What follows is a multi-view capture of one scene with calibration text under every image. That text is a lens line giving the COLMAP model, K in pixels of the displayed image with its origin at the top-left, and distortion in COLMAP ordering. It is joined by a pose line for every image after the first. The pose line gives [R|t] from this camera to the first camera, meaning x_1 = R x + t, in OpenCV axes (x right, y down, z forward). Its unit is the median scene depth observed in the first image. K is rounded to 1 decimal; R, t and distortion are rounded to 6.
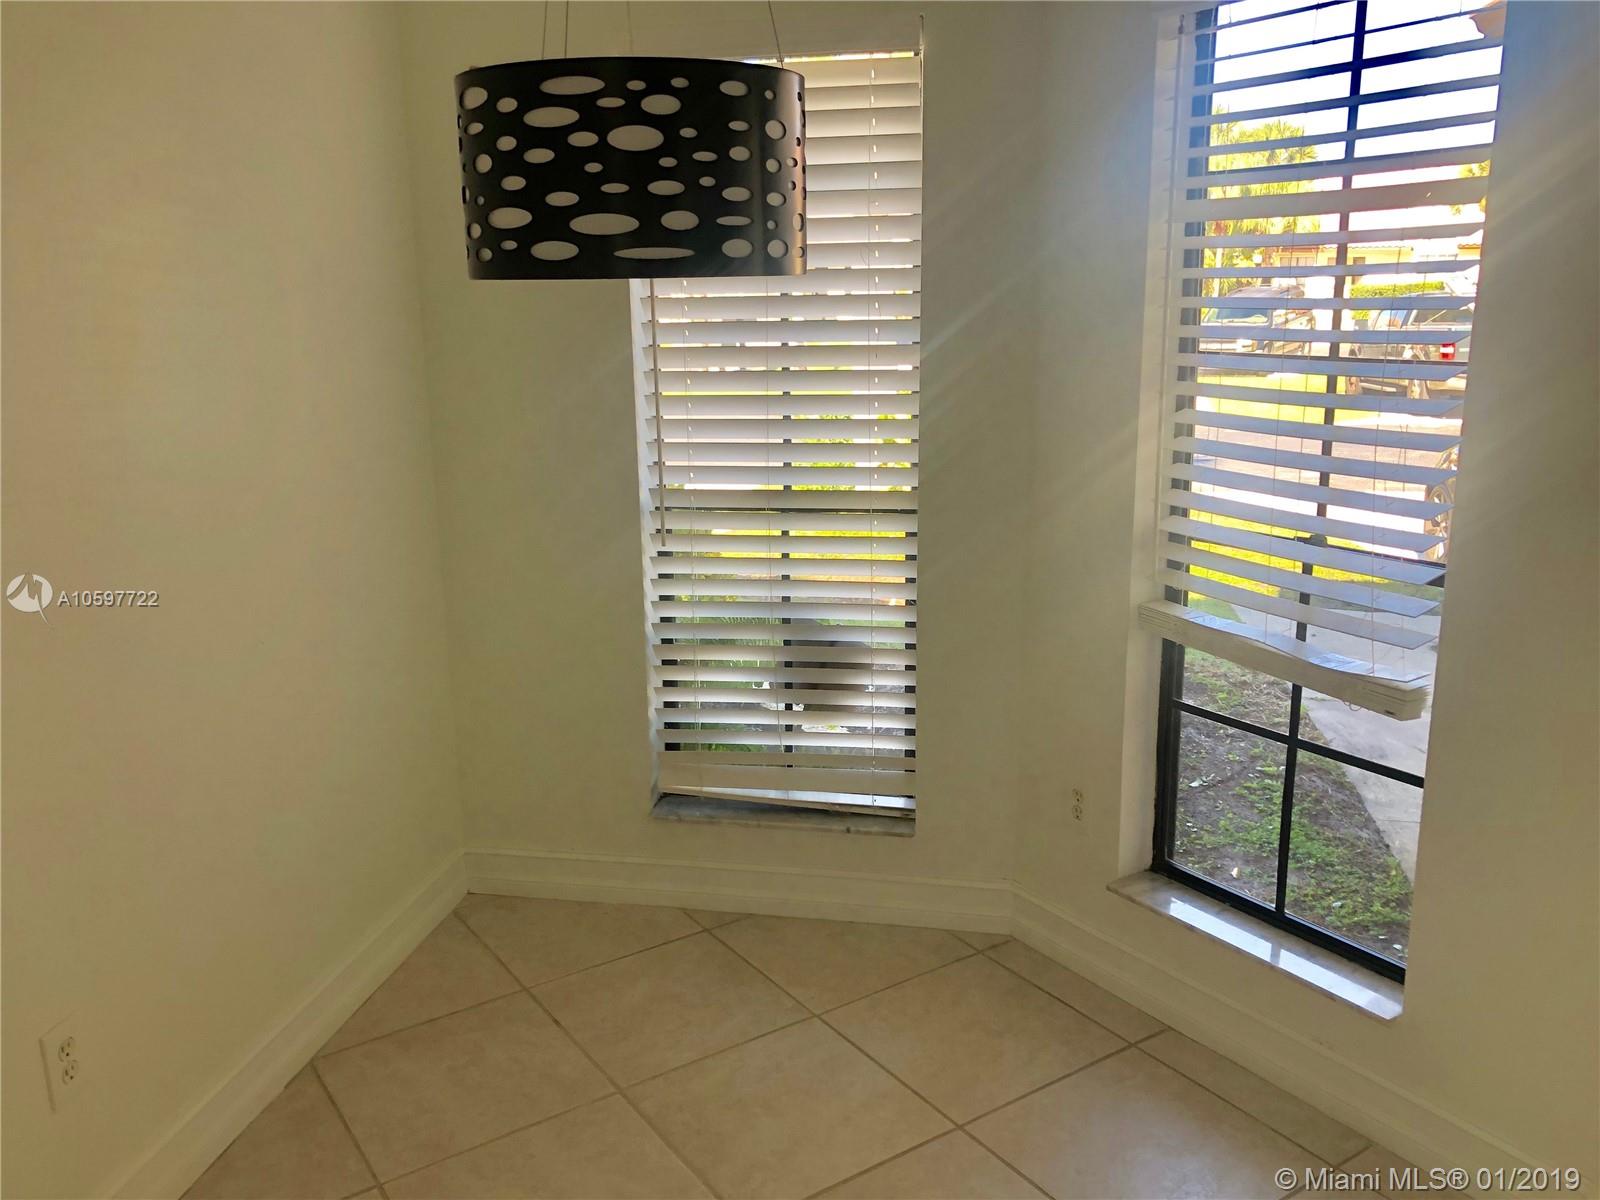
lens RADIAL K [[1319.2, 0, 815.2], [0, 1319.2, 625.4], [0, 0, 1]] dist [0.036801, -0.037736]
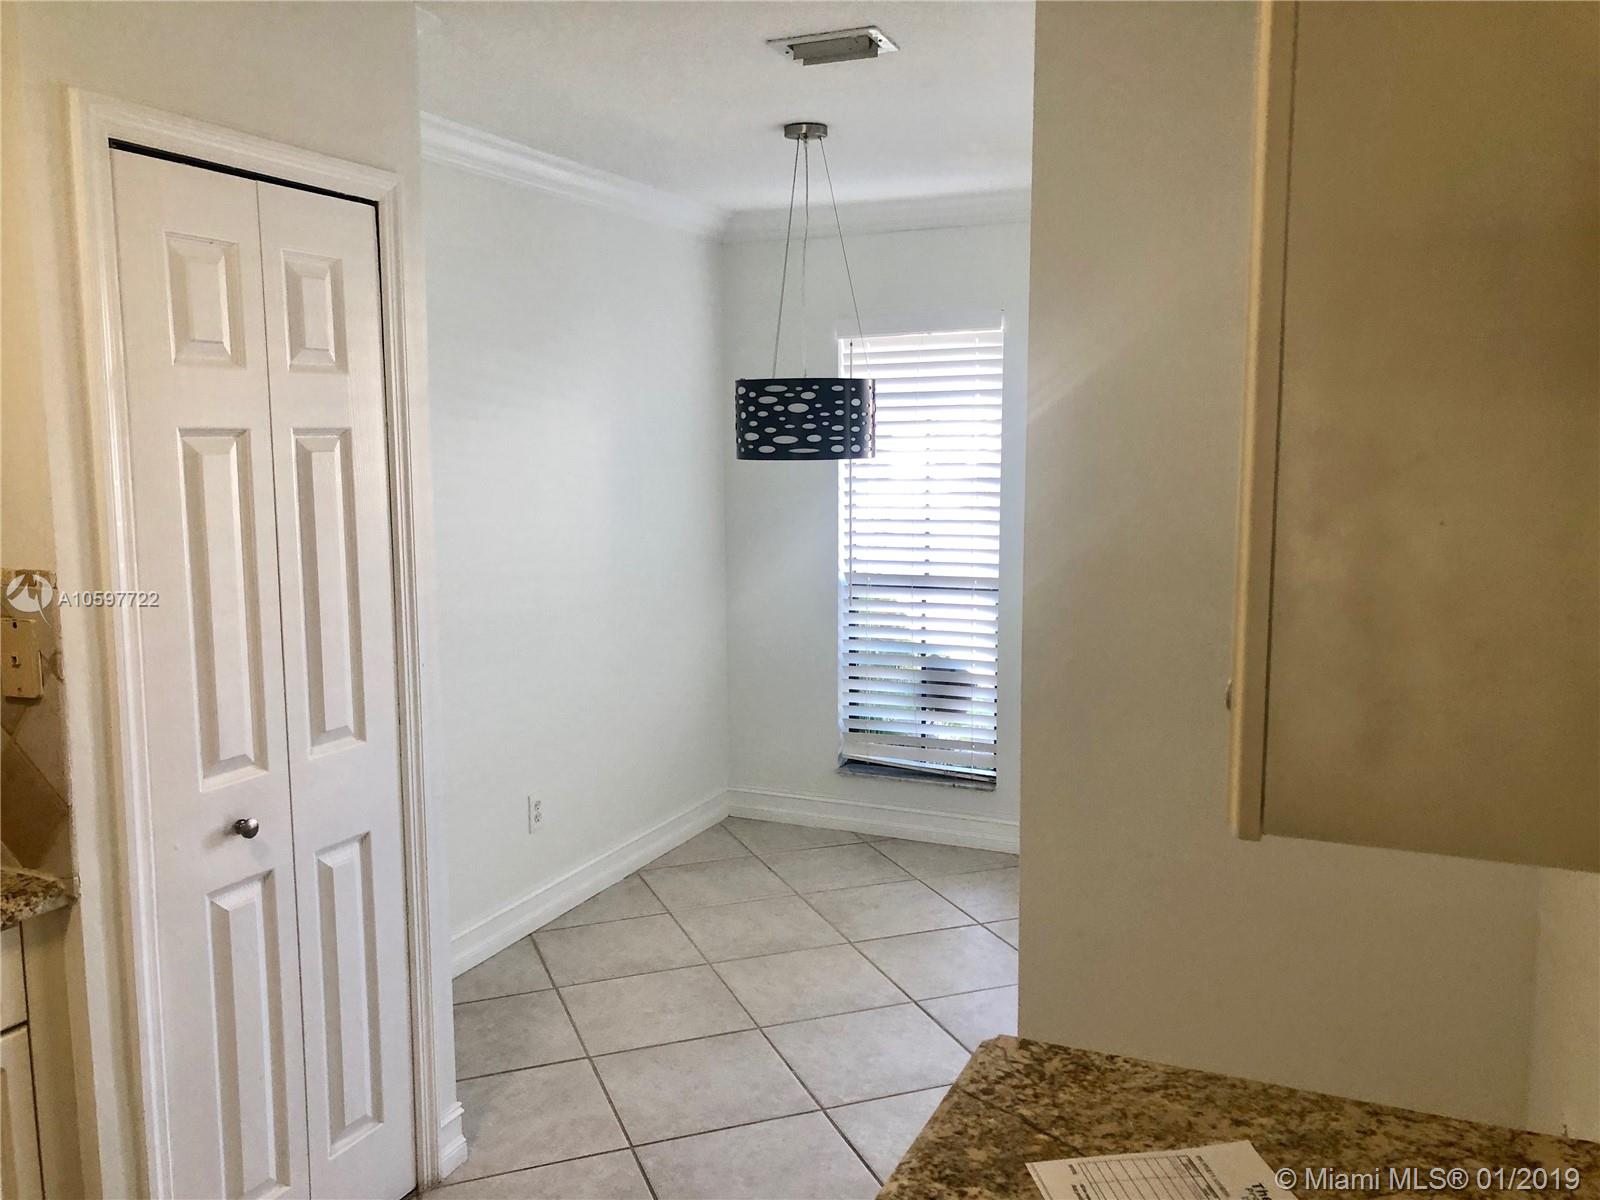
lens RADIAL K [[1319.2, 0, 799.5], [0, 1319.2, 600.9], [0, 0, 1]] dist [0.036801, -0.037736]
pose [[0.970199, 0.033189, -0.240026, 0.461161], [-0.065090, 0.989864, -0.126227, 0.305917], [0.233403, 0.138089, 0.962525, -1.322373]]
